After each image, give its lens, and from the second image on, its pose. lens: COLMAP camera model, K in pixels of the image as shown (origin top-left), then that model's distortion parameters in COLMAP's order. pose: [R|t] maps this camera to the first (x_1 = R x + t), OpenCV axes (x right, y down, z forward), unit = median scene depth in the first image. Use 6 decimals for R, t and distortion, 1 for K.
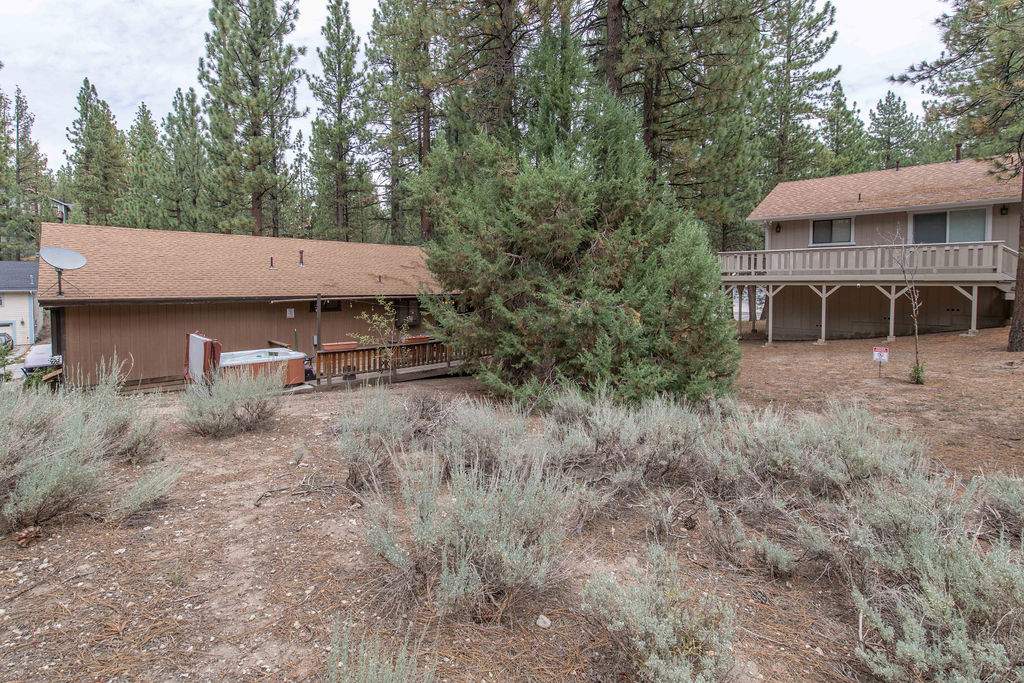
lens RADIAL K [[463.5, 0, 510.3], [0, 463.5, 304.4], [0, 0, 1]] dist [0.001831, -0.000076]
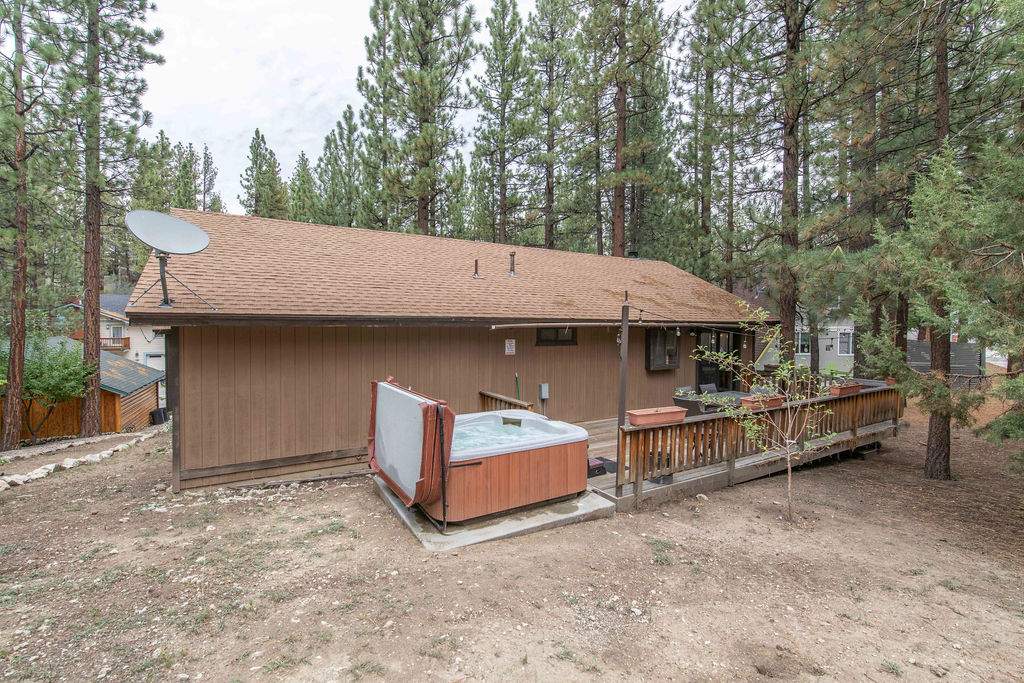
lens RADIAL K [[435.1, 0, 512.0], [0, 435.1, 341.5], [0, 0, 1]] dist [-0.000472, -0.000063]
pose [[0.977073, 0.012406, -0.212541, -0.190944], [-0.014151, 0.999877, -0.006693, 0.008003], [0.212432, 0.009547, 0.977129, 0.239970]]
